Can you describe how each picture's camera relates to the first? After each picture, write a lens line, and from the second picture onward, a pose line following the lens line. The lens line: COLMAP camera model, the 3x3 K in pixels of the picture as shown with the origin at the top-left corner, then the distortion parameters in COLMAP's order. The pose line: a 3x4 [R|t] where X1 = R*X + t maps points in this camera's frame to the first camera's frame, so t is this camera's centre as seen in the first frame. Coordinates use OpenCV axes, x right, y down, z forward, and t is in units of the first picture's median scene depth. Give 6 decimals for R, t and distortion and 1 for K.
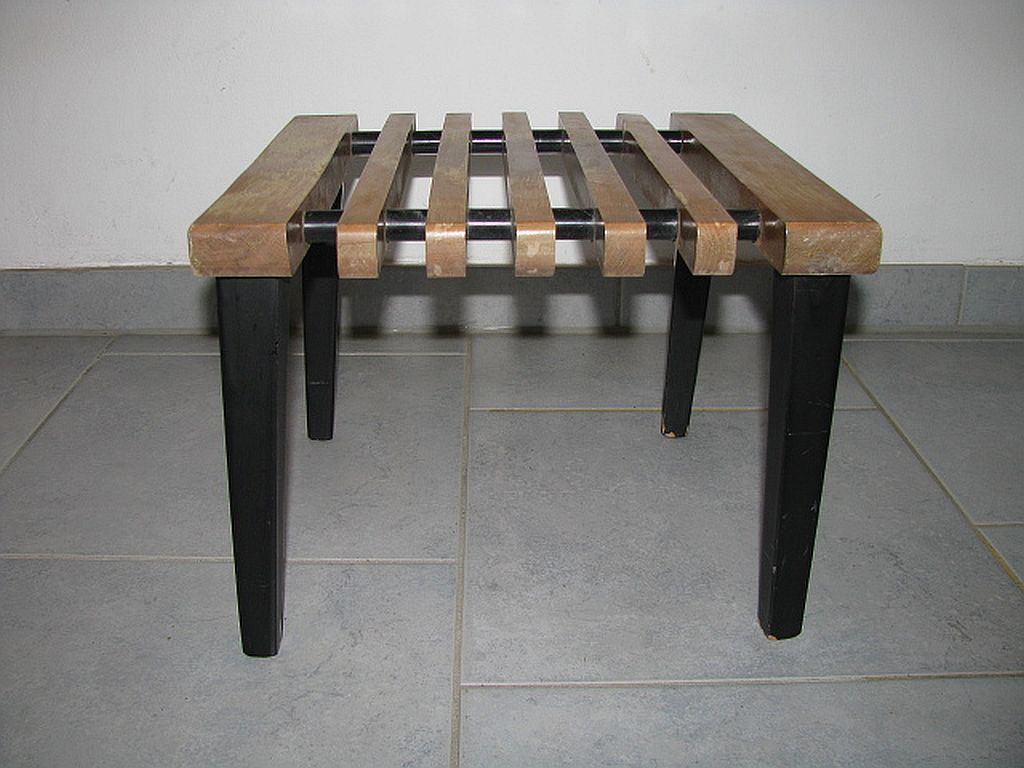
lens RADIAL K [[1086.6, 0, 493.9], [0, 1086.6, 363.6], [0, 0, 1]] dist [-0.222975, 0.249110]
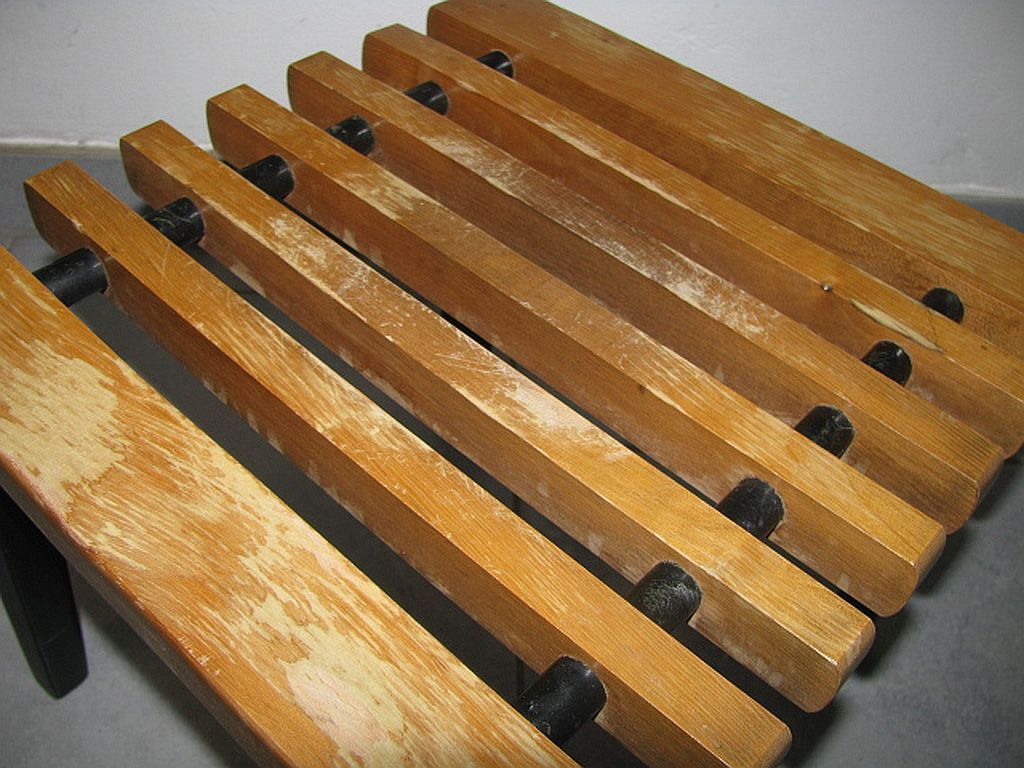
lens RADIAL K [[1086.6, 0, 493.9], [0, 1086.6, 363.6], [0, 0, 1]] dist [-0.222975, 0.249110]
pose [[0.997984, 0.047109, 0.042521, -0.099968], [-0.059627, 0.925430, 0.374197, -0.378987], [-0.021722, -0.375978, 0.926374, 0.513297]]
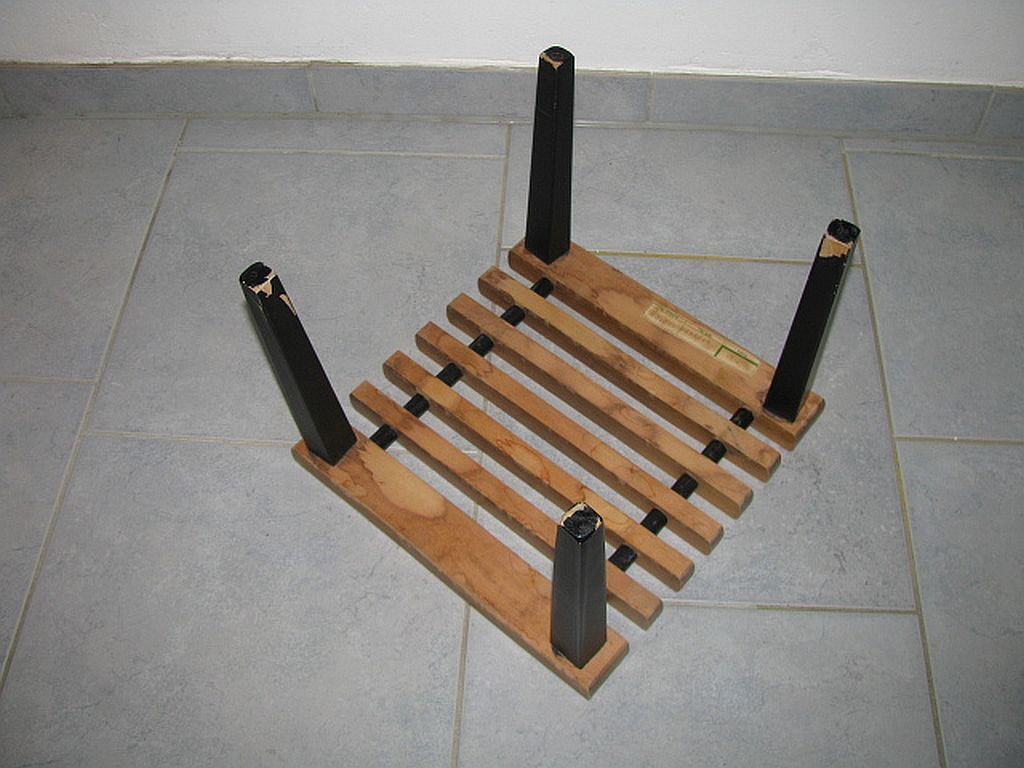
lens RADIAL K [[1086.6, 0, 493.9], [0, 1086.6, 363.6], [0, 0, 1]] dist [-0.222975, 0.249110]
pose [[0.996784, 0.048351, -0.063912, 0.069802], [-0.006351, 0.842645, 0.538431, -0.668049], [0.079889, -0.536294, 0.840242, -0.051411]]
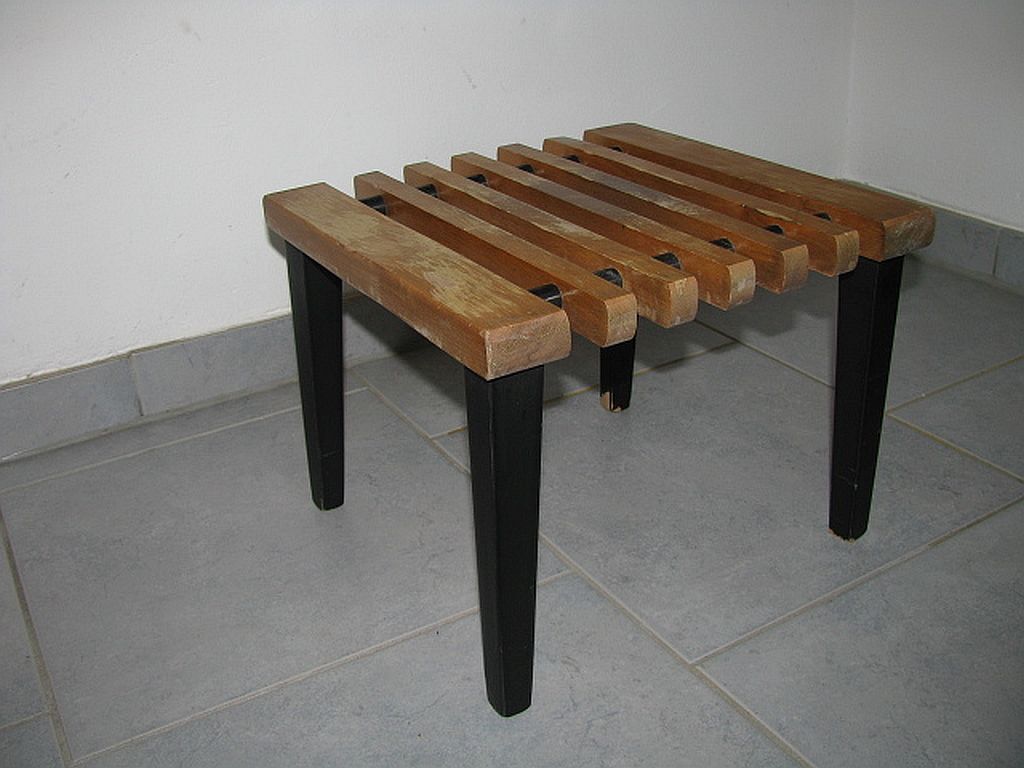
lens RADIAL K [[1086.6, 0, 493.9], [0, 1086.6, 363.6], [0, 0, 1]] dist [-0.222975, 0.249110]
pose [[0.866606, -0.250143, 0.431766, -0.565186], [0.235313, 0.967887, 0.088443, -0.147408], [-0.440025, 0.024955, 0.897639, 0.049133]]
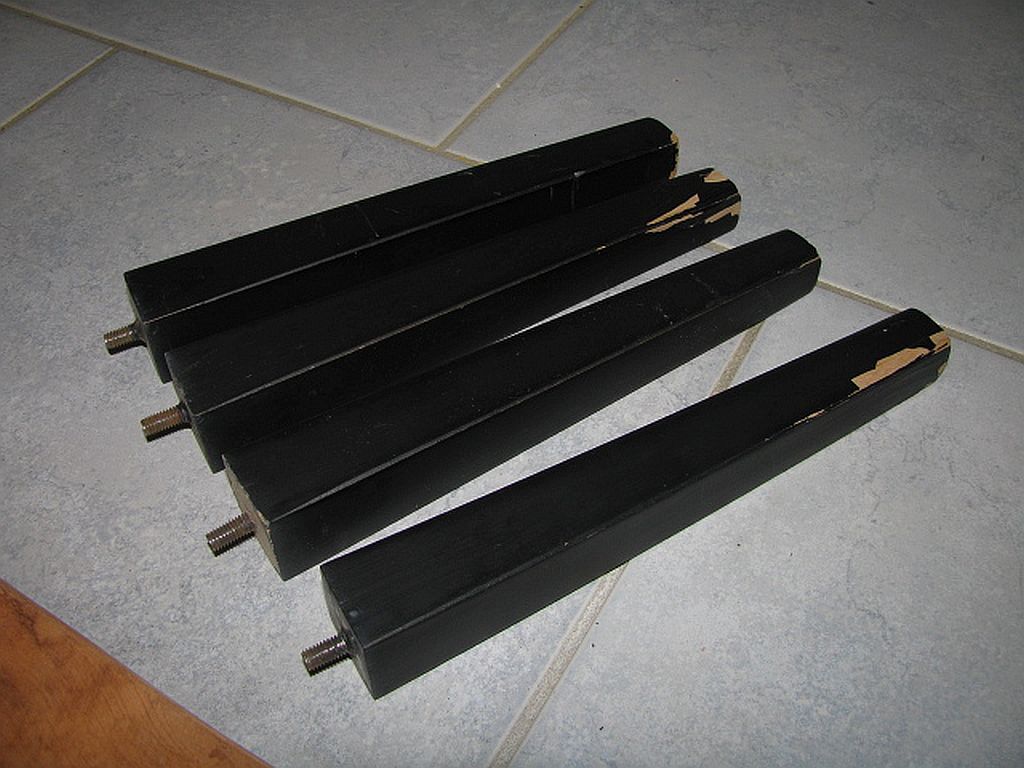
lens RADIAL K [[1086.6, 0, 493.9], [0, 1086.6, 363.6], [0, 0, 1]] dist [-0.222975, 0.249110]
pose [[0.511719, -0.648086, 0.564029, 0.031163], [0.348194, 0.756602, 0.553457, -0.106563], [-0.785433, -0.086823, 0.612827, 0.637548]]
